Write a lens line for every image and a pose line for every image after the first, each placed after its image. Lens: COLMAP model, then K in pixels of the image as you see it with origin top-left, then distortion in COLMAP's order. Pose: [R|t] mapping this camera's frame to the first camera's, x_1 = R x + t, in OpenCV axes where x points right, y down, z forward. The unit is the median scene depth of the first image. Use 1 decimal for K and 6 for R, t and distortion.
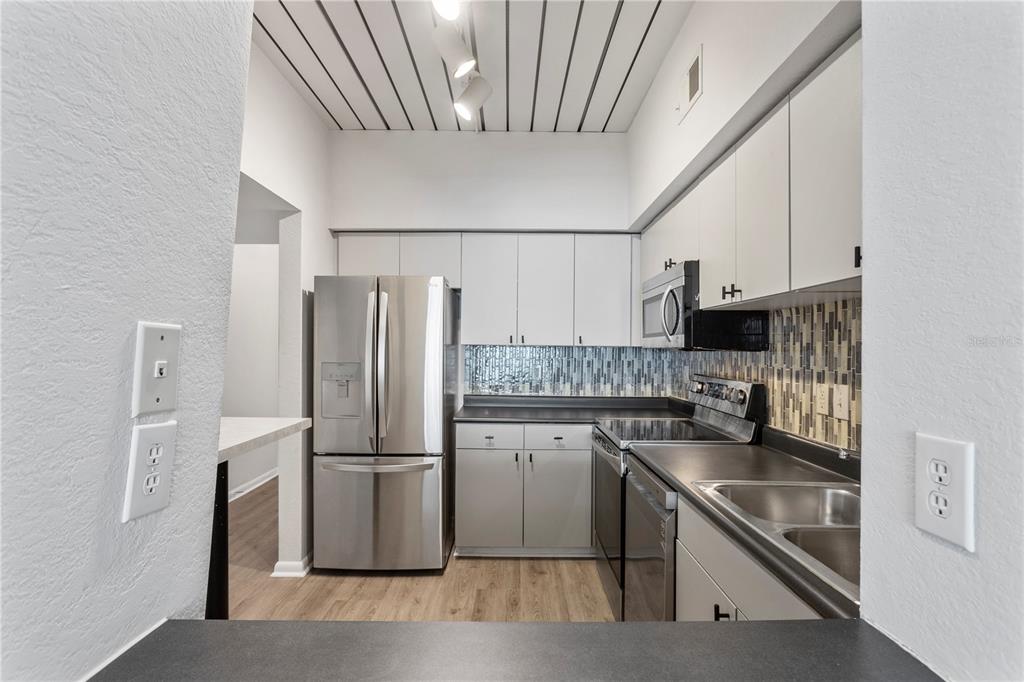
lens RADIAL K [[514.9, 0, 511.5], [0, 514.9, 350.5], [0, 0, 1]] dist [-0.015249, 0.003338]
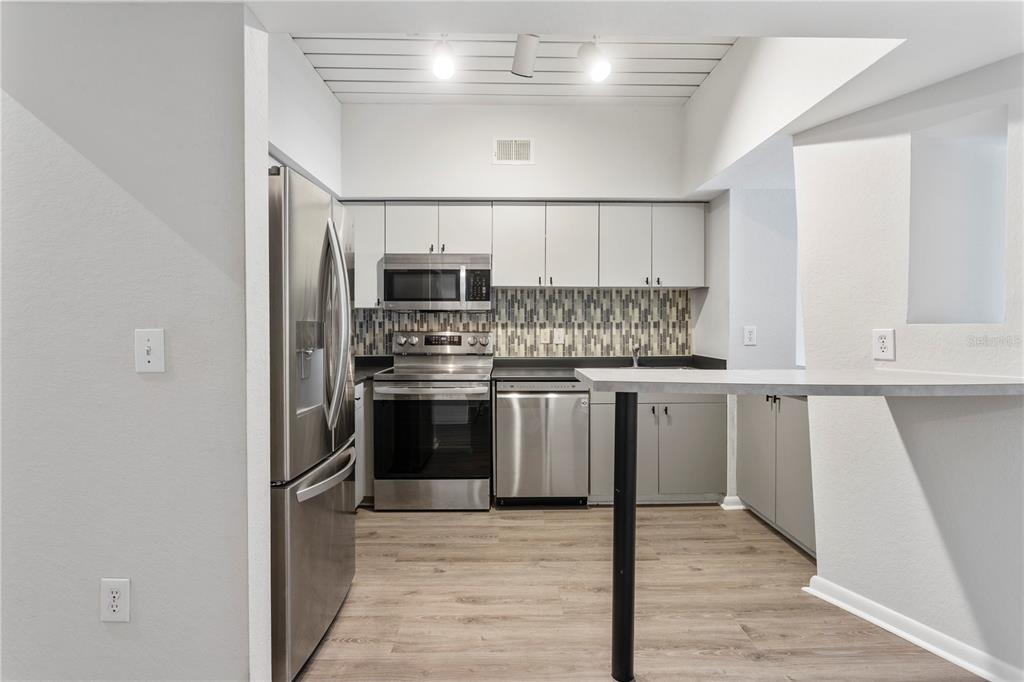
lens RADIAL K [[514.9, 0, 518.1], [0, 514.9, 334.7], [0, 0, 1]] dist [-0.015249, 0.003338]
pose [[-0.031603, -0.032890, 0.998959, -0.990596], [0.000508, 0.999458, 0.032922, 0.013298], [-0.999500, 0.001548, -0.031570, 0.789124]]
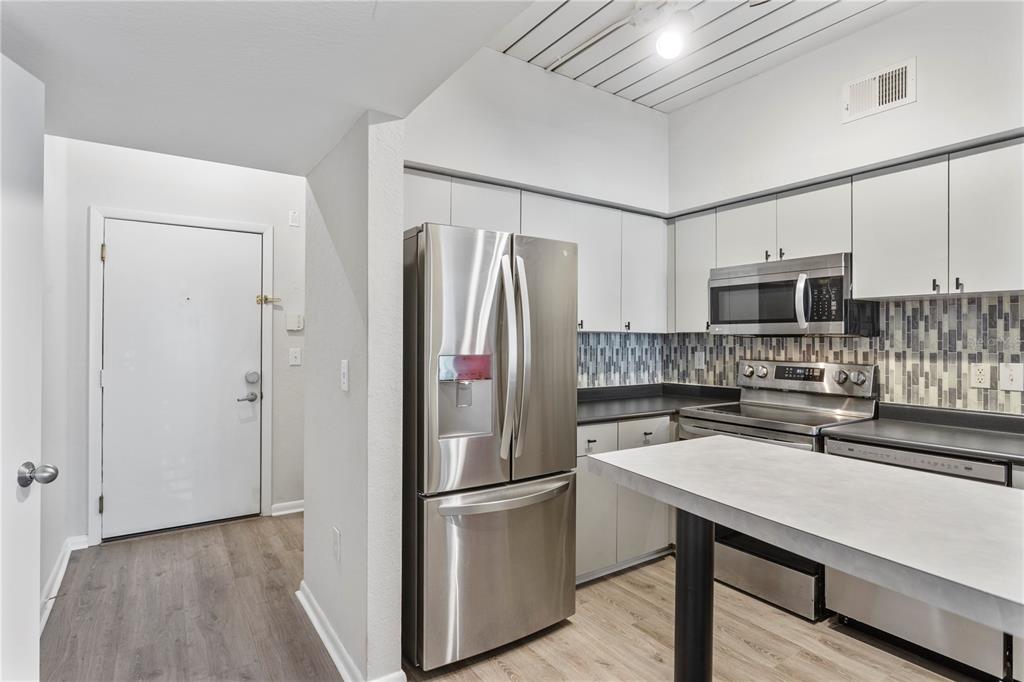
lens RADIAL K [[535.7, 0, 514.9], [0, 535.7, 337.1], [0, 0, 1]] dist [0.003232, 0.001660]
pose [[0.820337, -0.000845, 0.571880, -0.704373], [0.002675, 0.999994, -0.002358, 0.001502], [-0.571874, 0.003464, 0.820334, 0.388923]]
